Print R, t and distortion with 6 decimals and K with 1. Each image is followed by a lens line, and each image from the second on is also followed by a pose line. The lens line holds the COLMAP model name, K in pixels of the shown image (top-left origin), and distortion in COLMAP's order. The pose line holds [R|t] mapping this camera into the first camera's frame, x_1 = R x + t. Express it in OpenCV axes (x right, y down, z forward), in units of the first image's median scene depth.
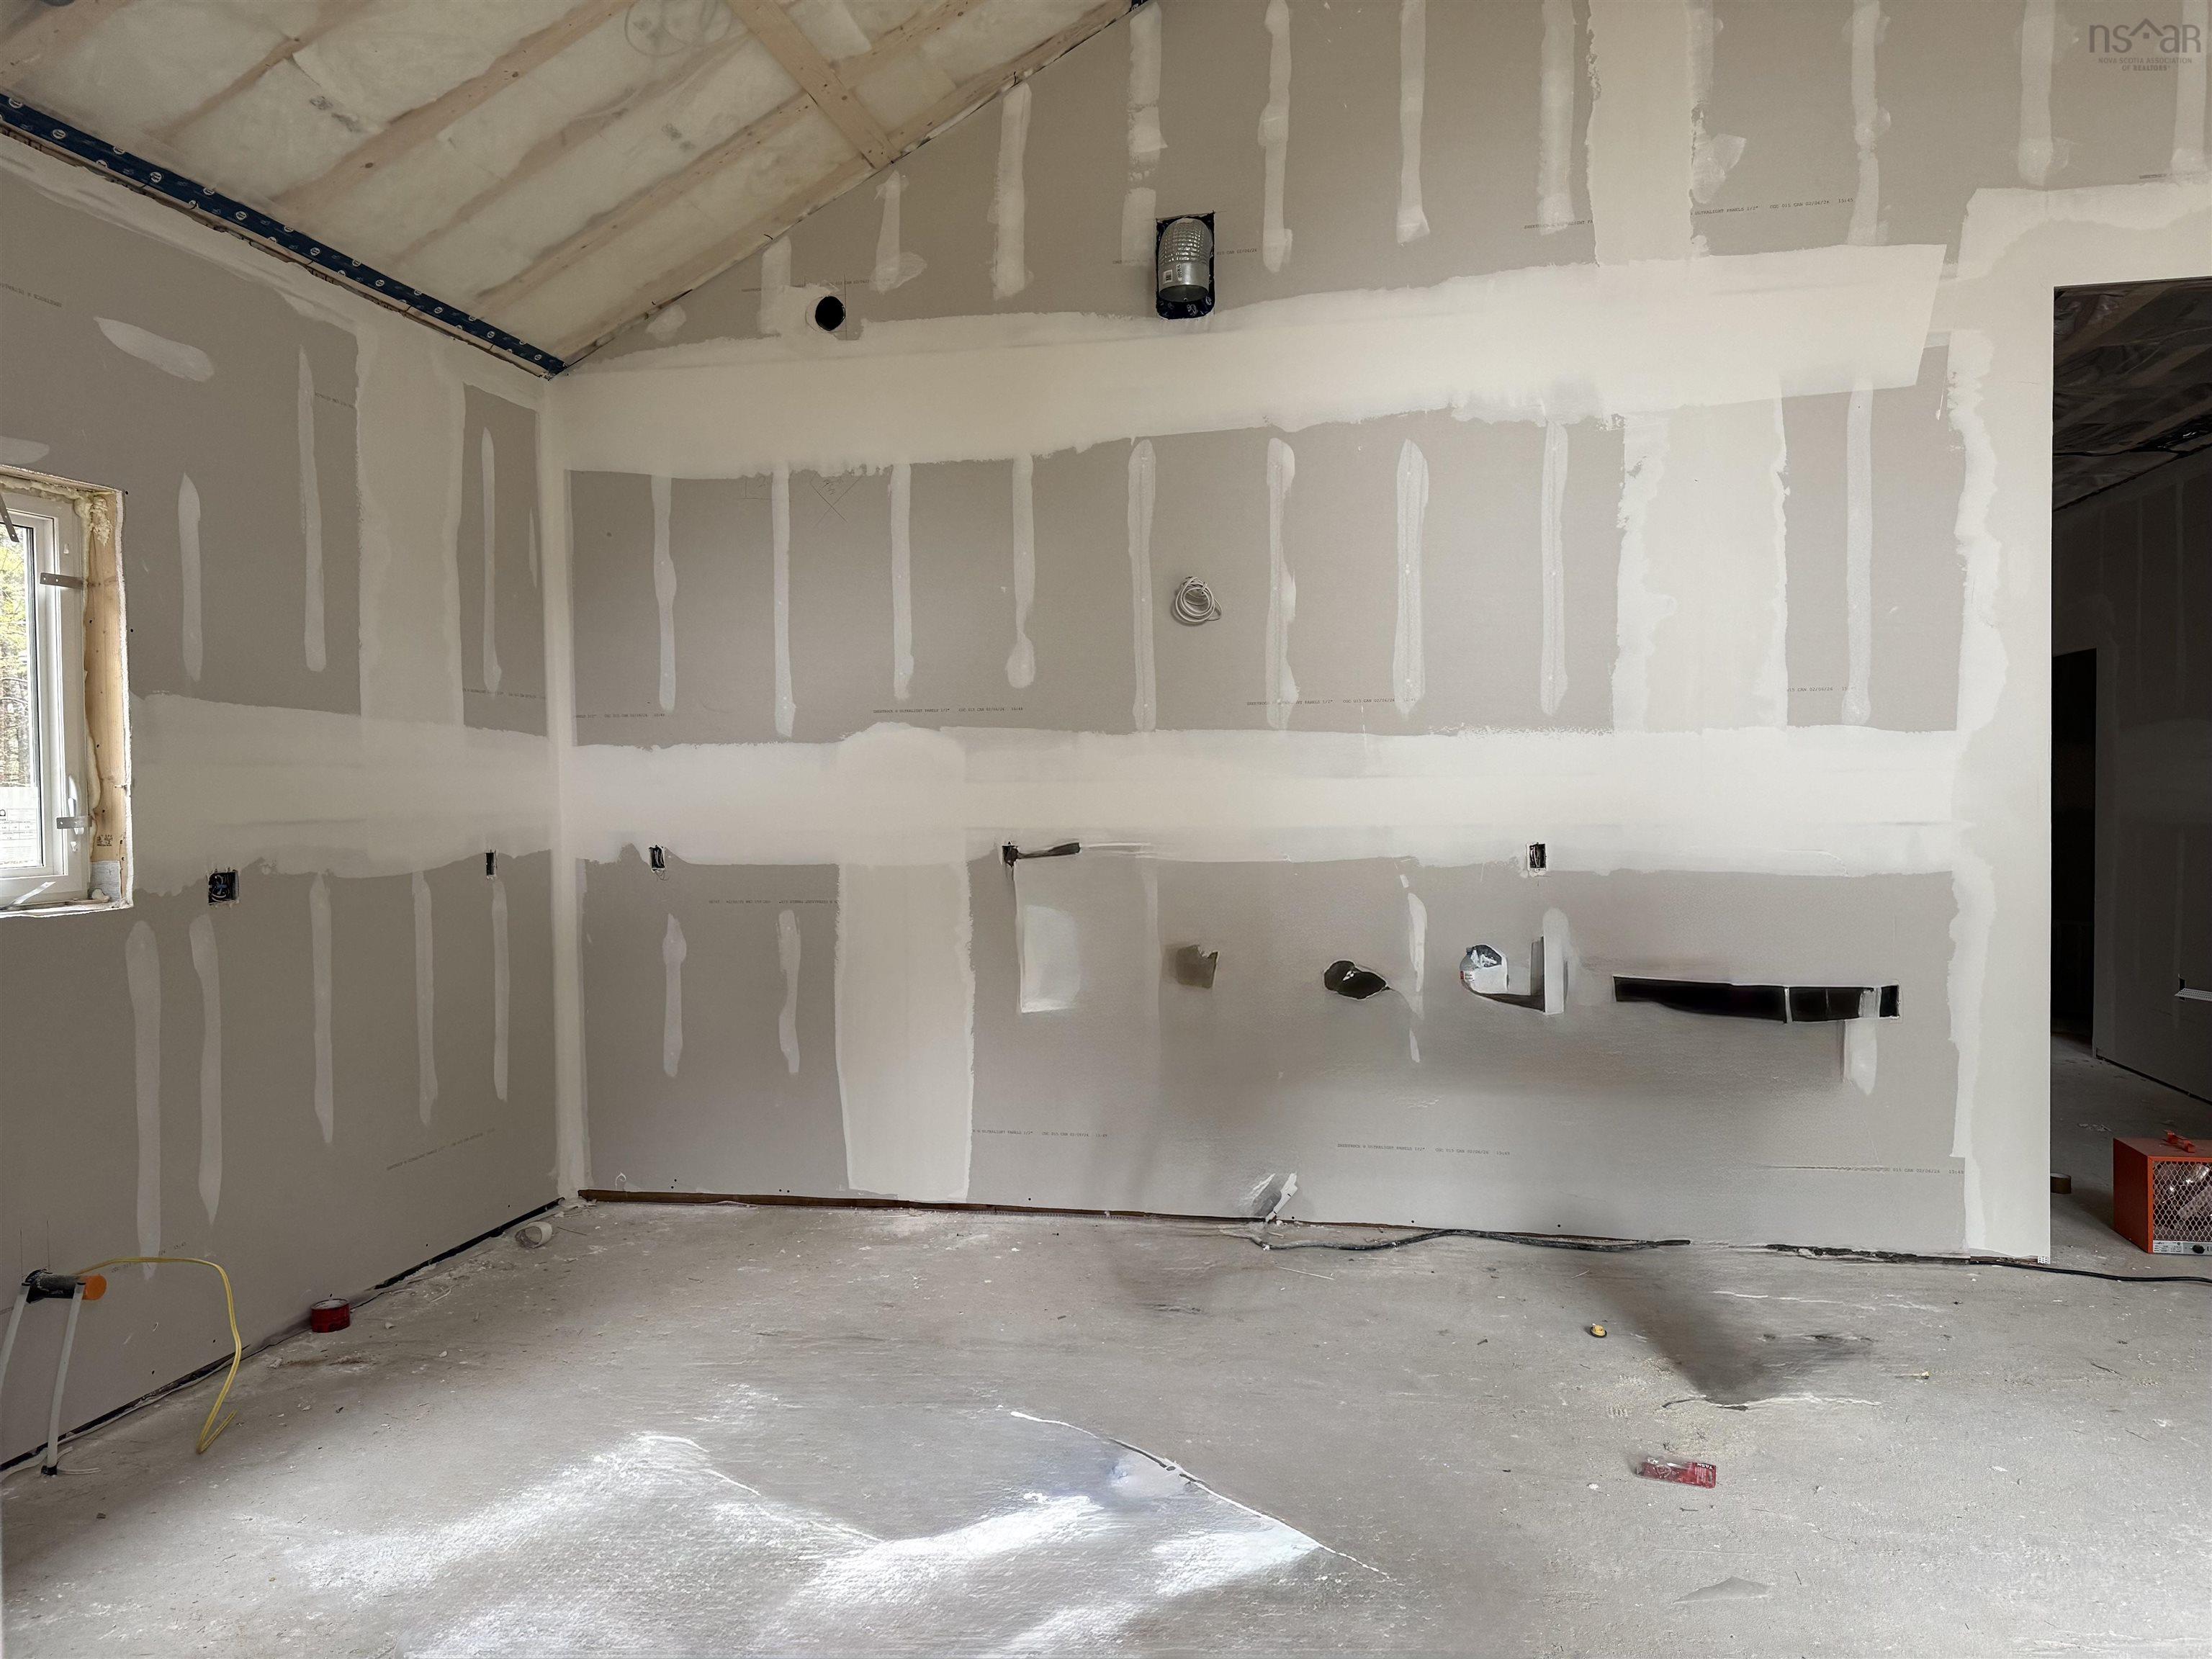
lens RADIAL K [[1531.2, 0, 1106.0], [0, 1531.2, 829.5], [0, 0, 1]] dist [0.075303, -0.090153]
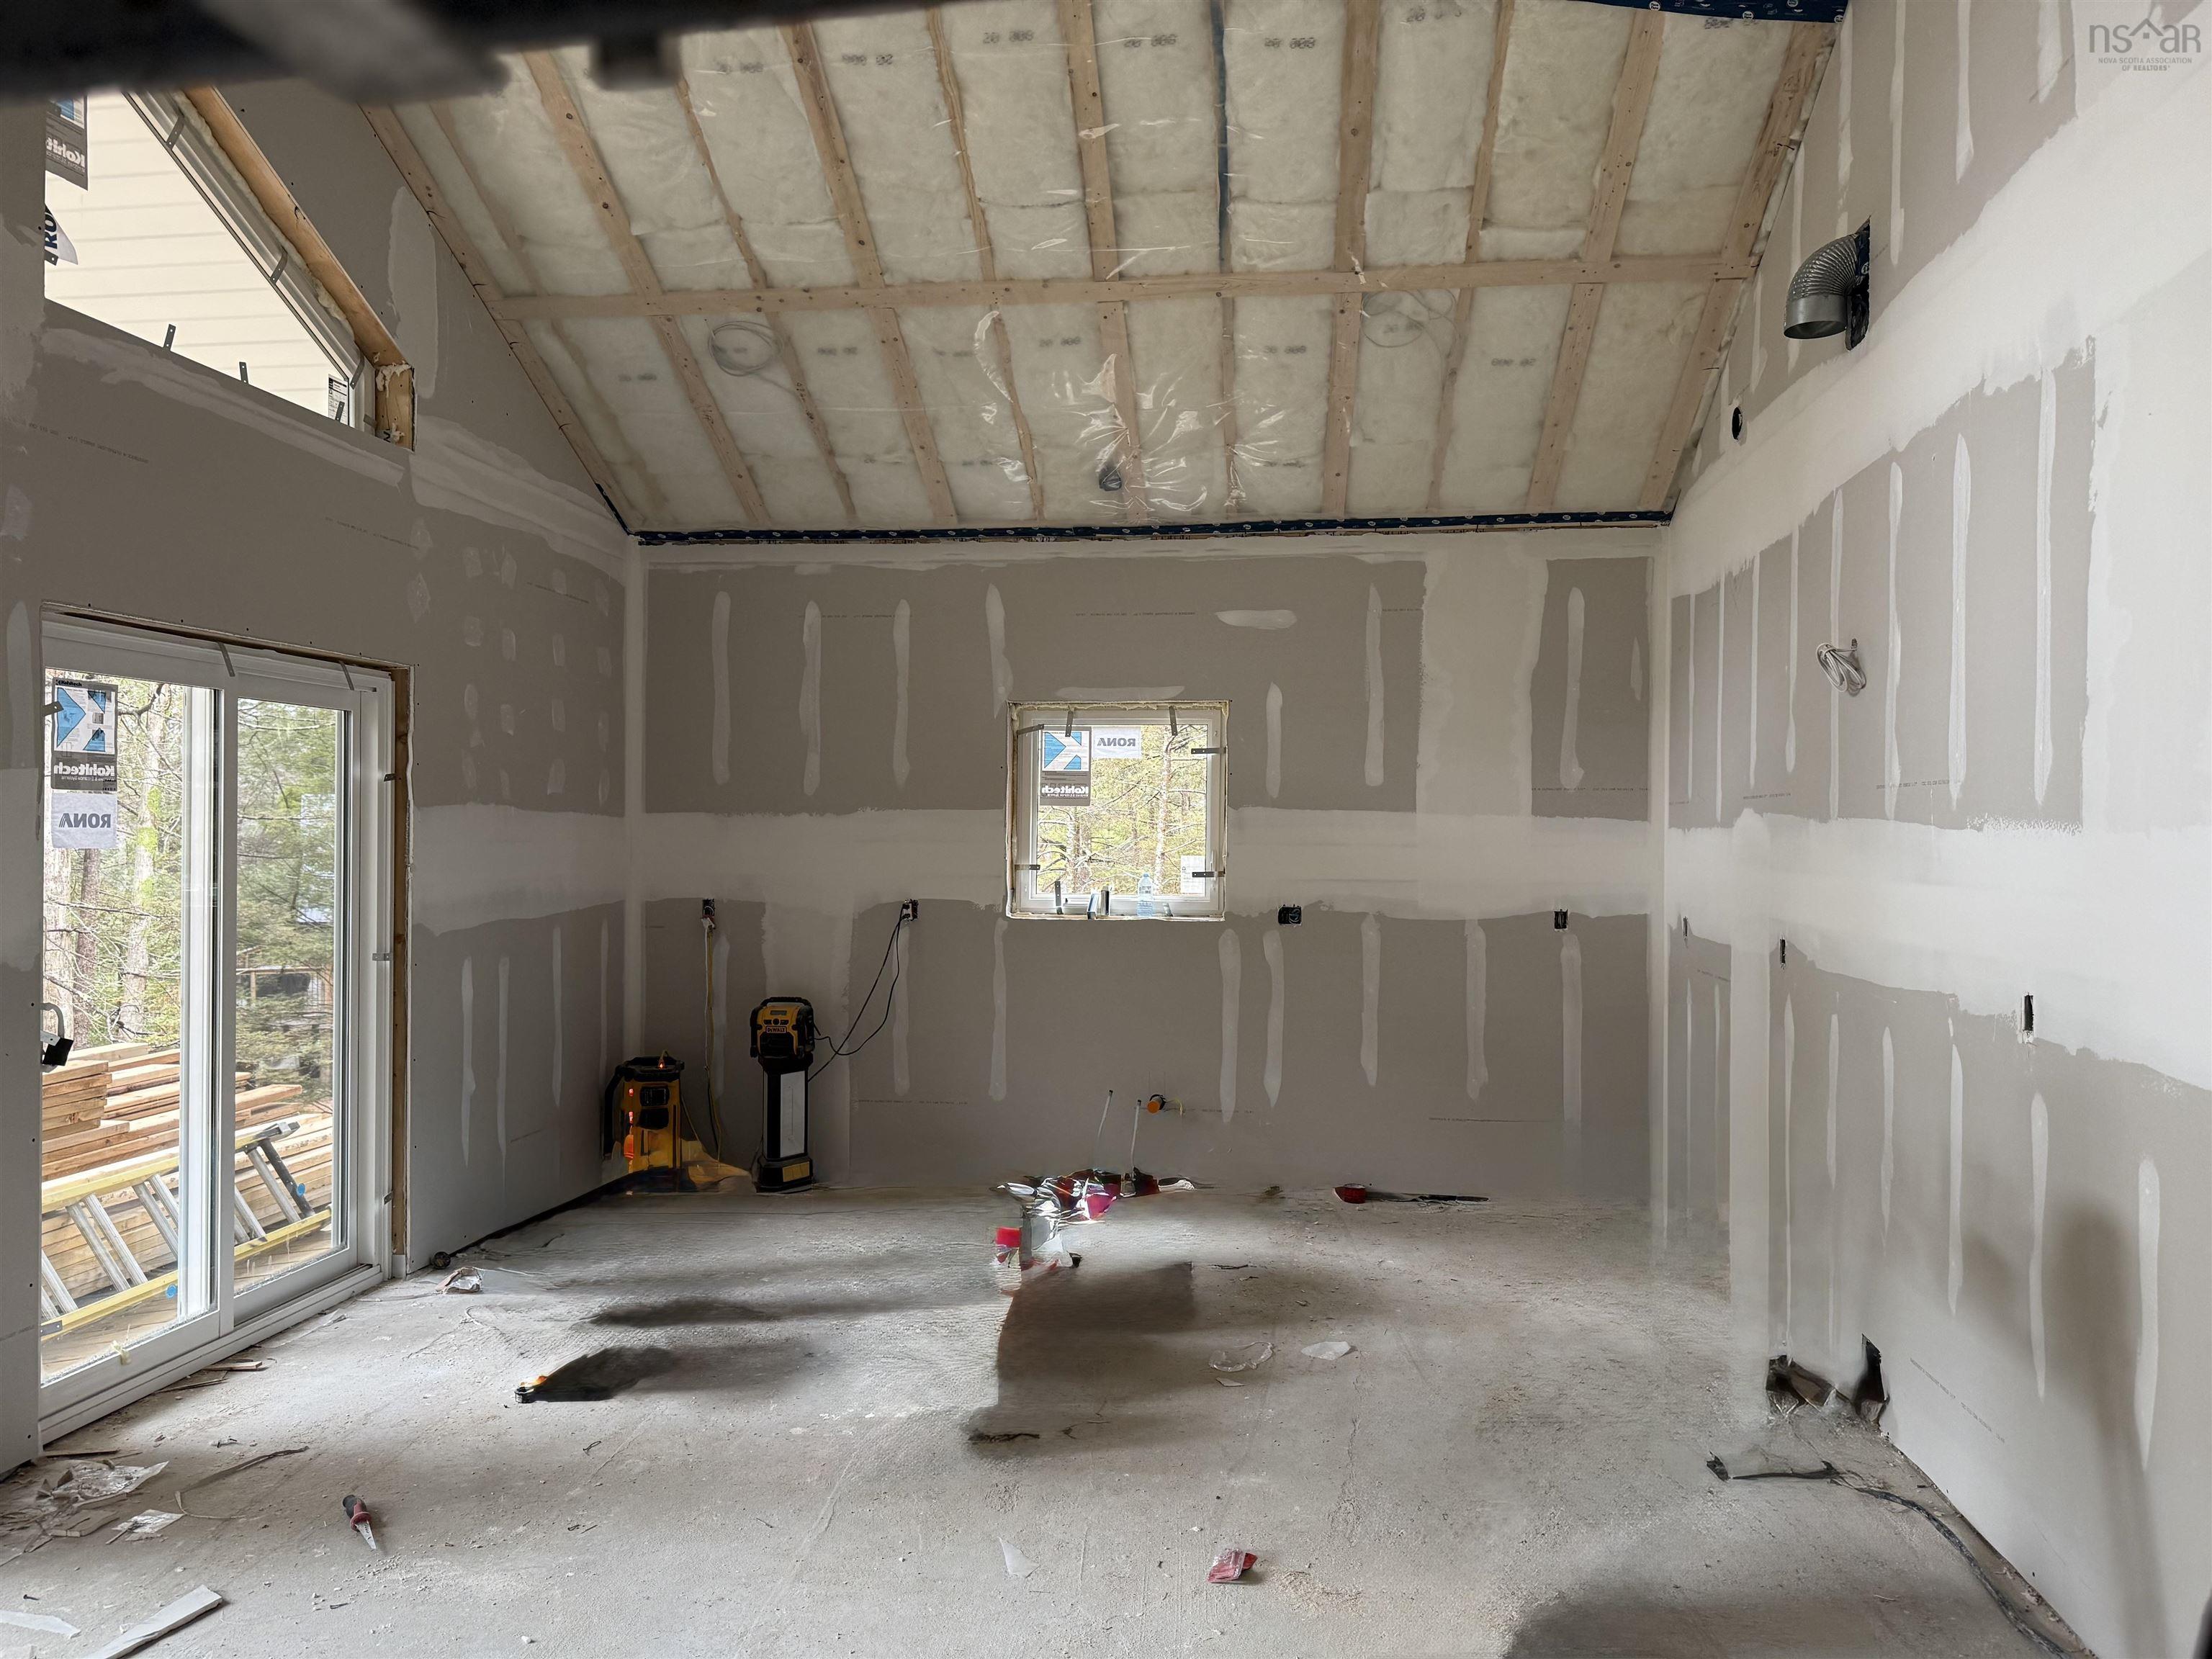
lens RADIAL K [[1531.2, 0, 1106.0], [0, 1531.2, 829.5], [0, 0, 1]] dist [0.075303, -0.090153]
pose [[0.077214, 0.011529, -0.996948, 0.945748], [-0.036667, 0.999290, 0.008716, -0.056043], [0.996340, 0.035882, 0.077582, 0.556990]]
